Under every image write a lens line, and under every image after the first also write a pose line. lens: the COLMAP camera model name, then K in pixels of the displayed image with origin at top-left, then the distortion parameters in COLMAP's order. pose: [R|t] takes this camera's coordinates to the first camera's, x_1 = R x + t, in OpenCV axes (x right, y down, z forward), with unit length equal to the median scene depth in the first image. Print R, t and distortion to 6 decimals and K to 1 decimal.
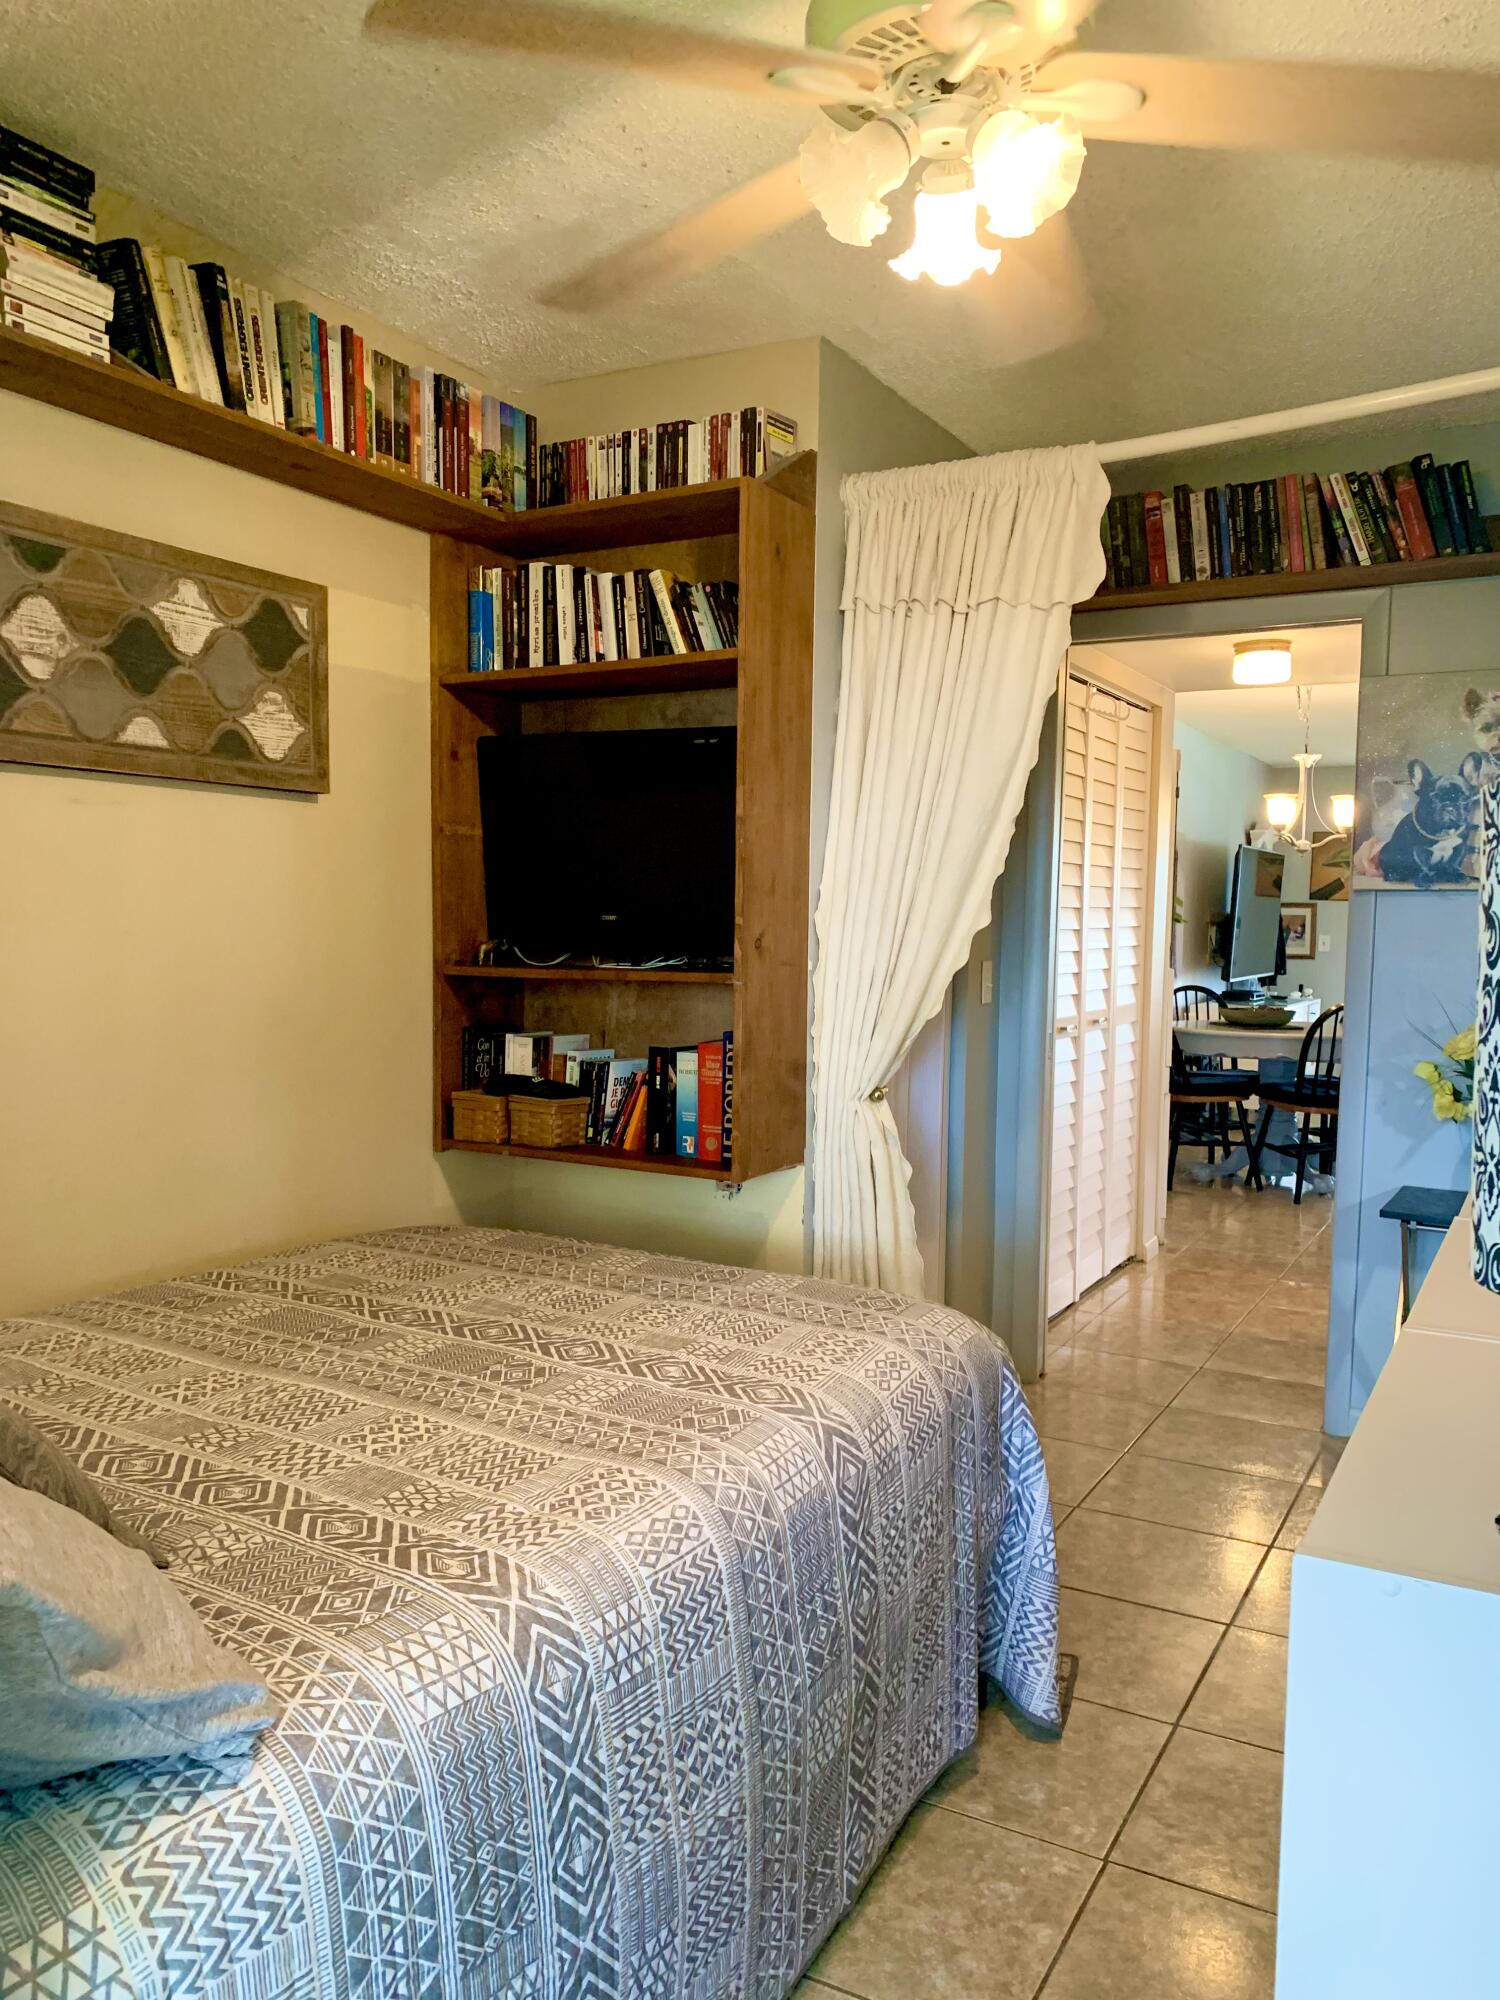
lens RADIAL K [[1510.9, 0, 748.9], [0, 1510.9, 1036.8], [0, 0, 1]] dist [0.025680, -0.034783]
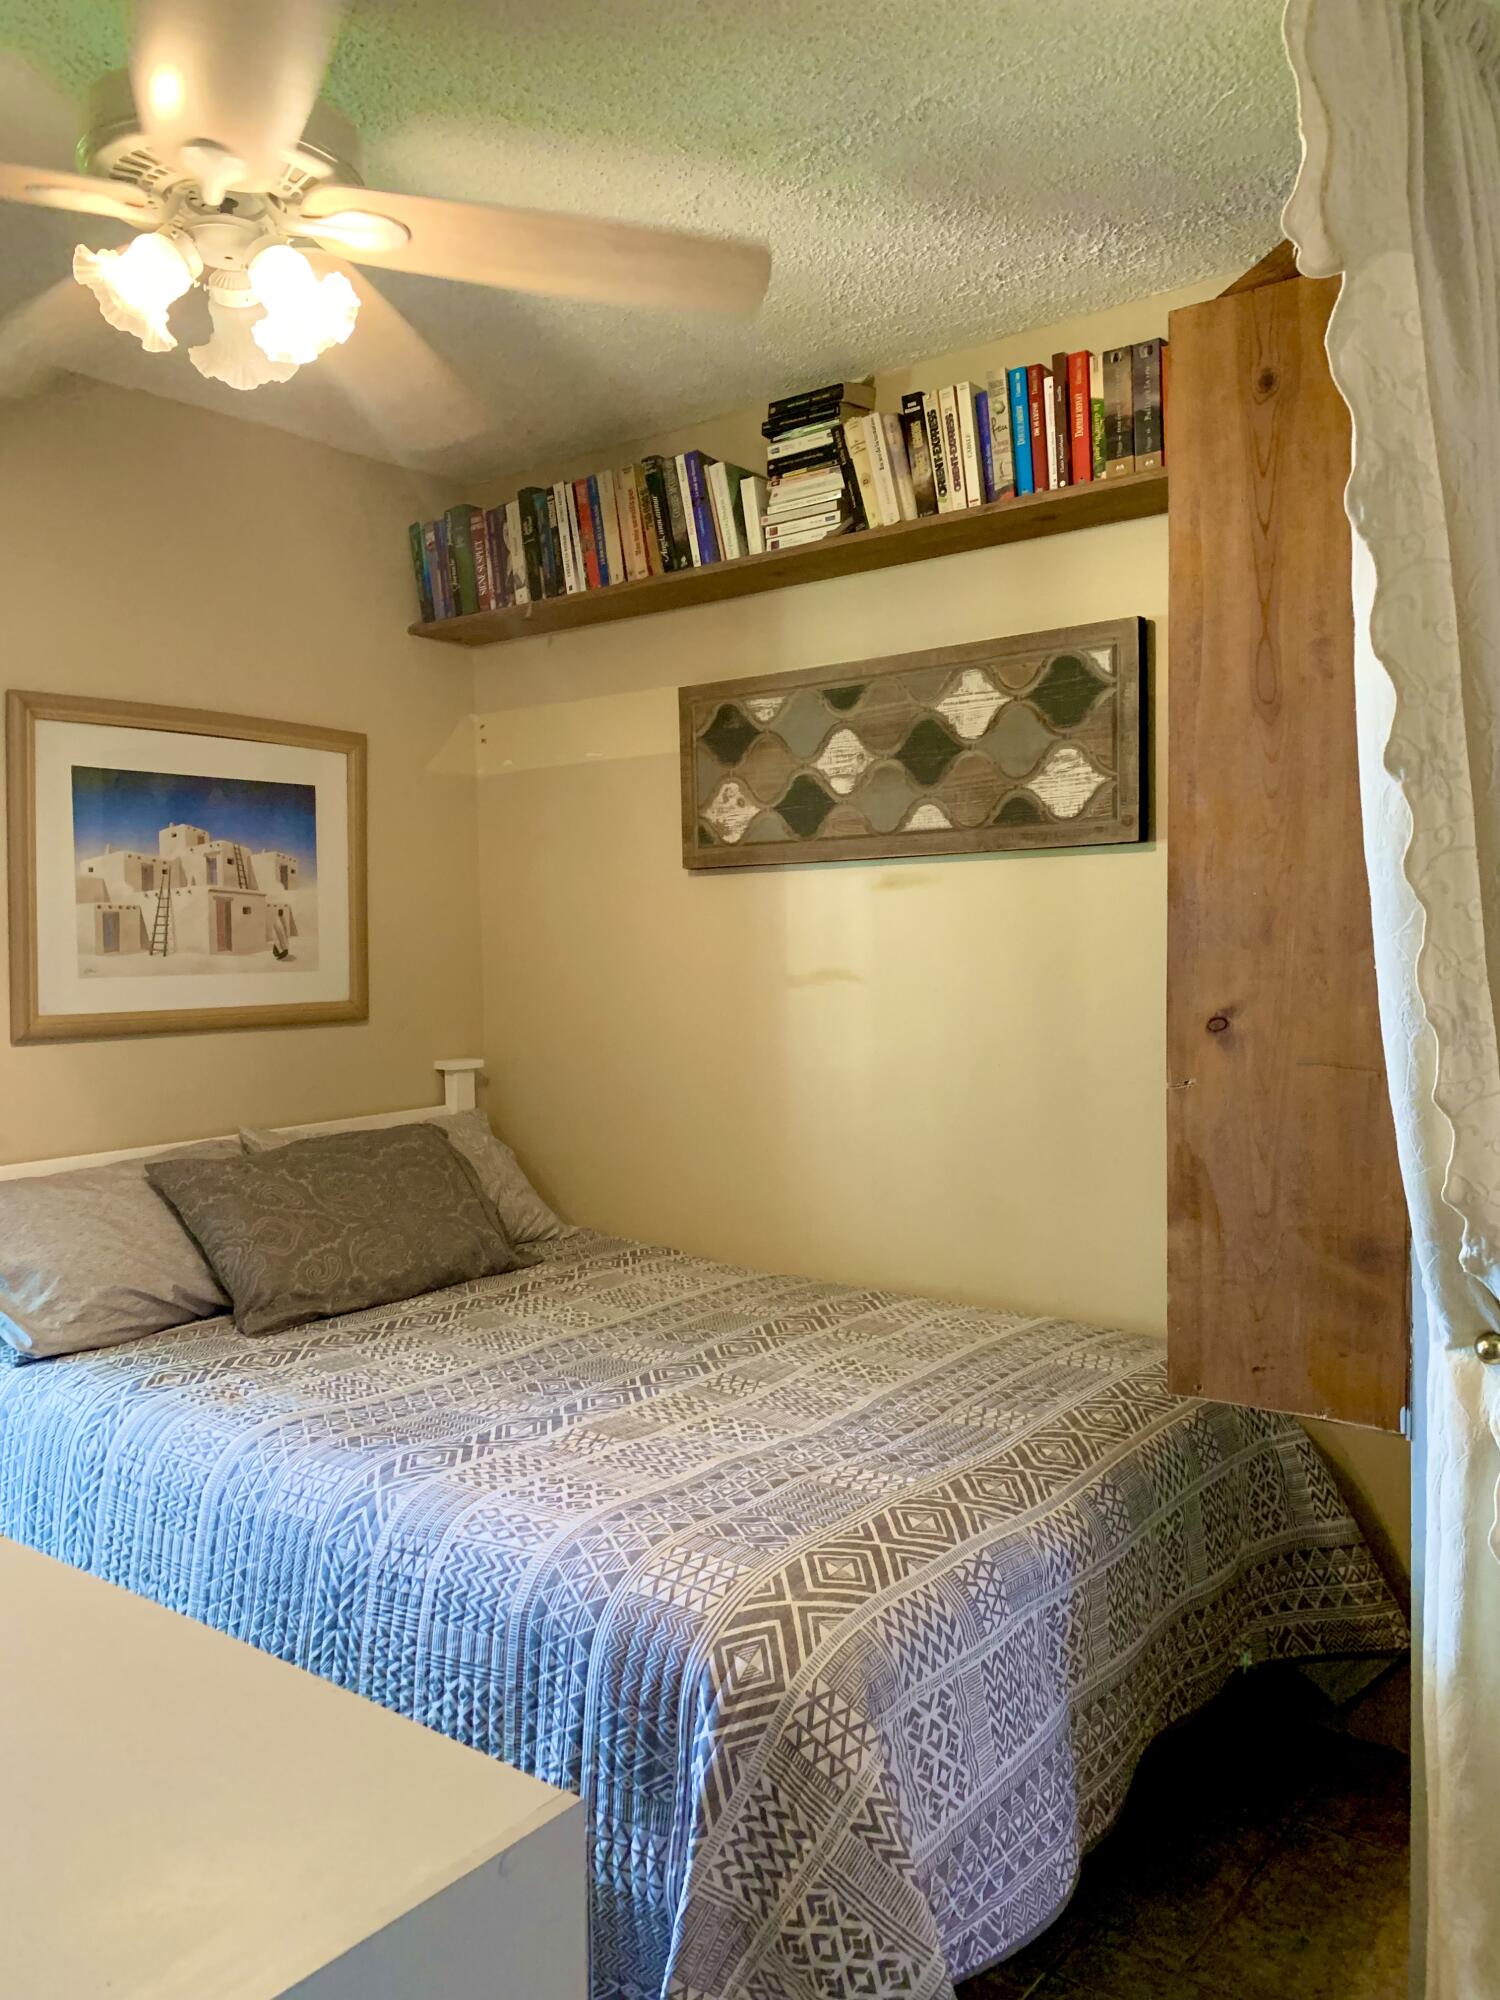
lens RADIAL K [[1513.1, 0, 757.9], [0, 1513.1, 1019.7], [0, 0, 1]] dist [0.084848, -0.170702]
pose [[-0.158086, 0.038507, -0.986674, 0.766601], [-0.067383, 0.996489, 0.049687, -0.096952], [0.985123, 0.074339, -0.154937, 1.065694]]
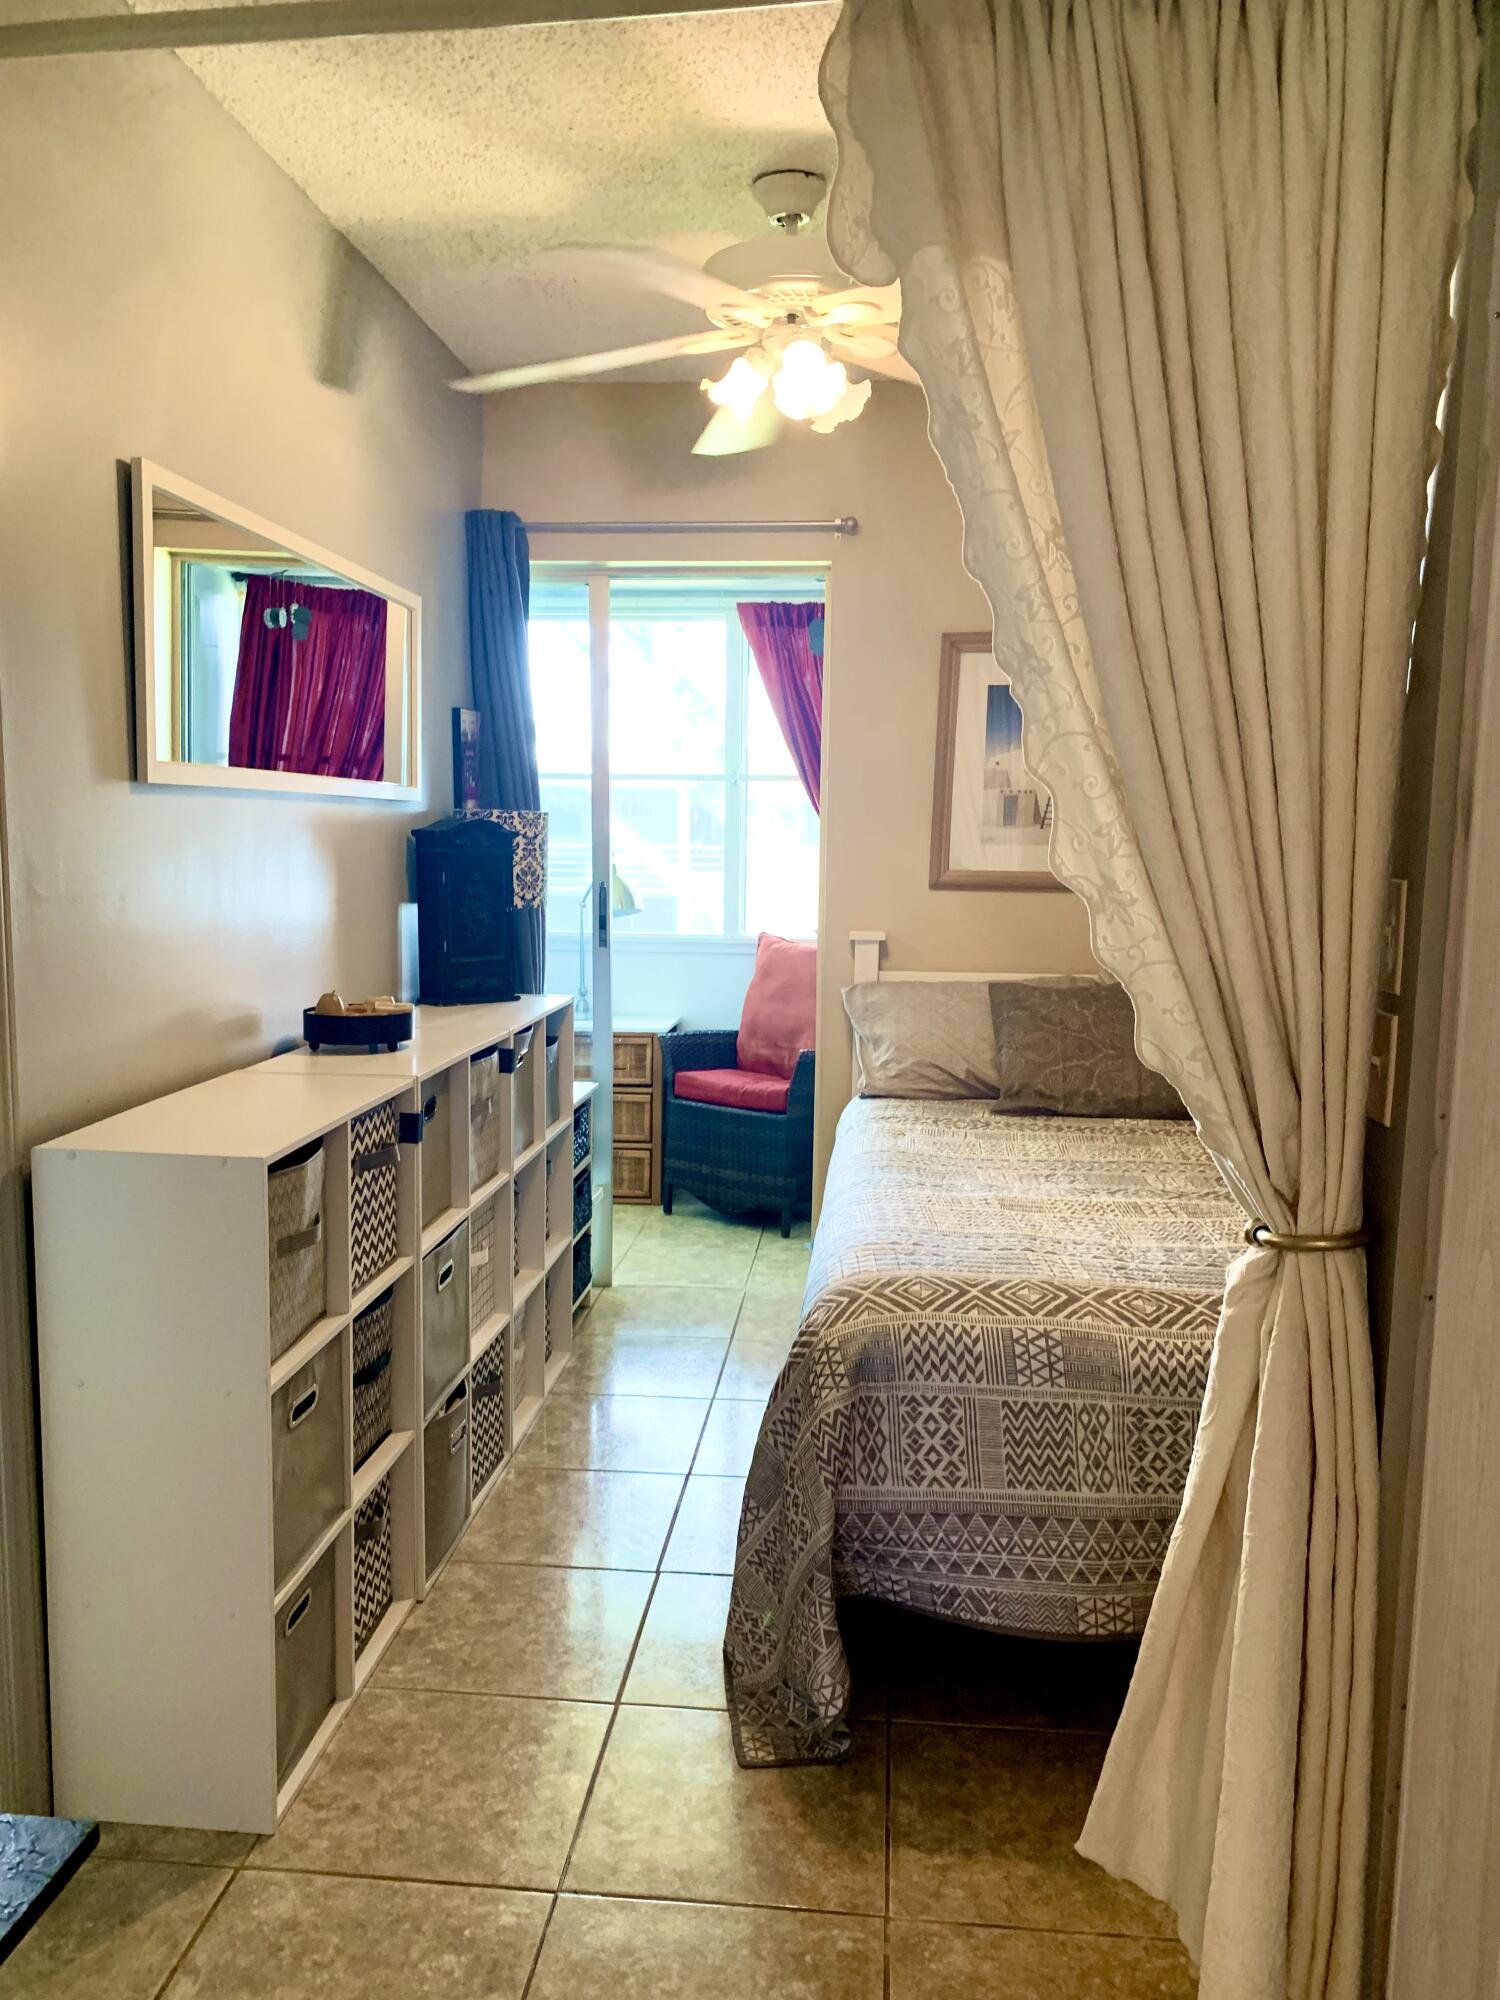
lens RADIAL K [[1513.1, 0, 757.9], [0, 1513.1, 1019.7], [0, 0, 1]] dist [0.084848, -0.170702]
pose [[-0.917722, 0.017077, -0.396855, 0.546945], [-0.064859, 0.979225, 0.192122, -0.145534], [0.391891, 0.202055, -0.897550, 1.742504]]
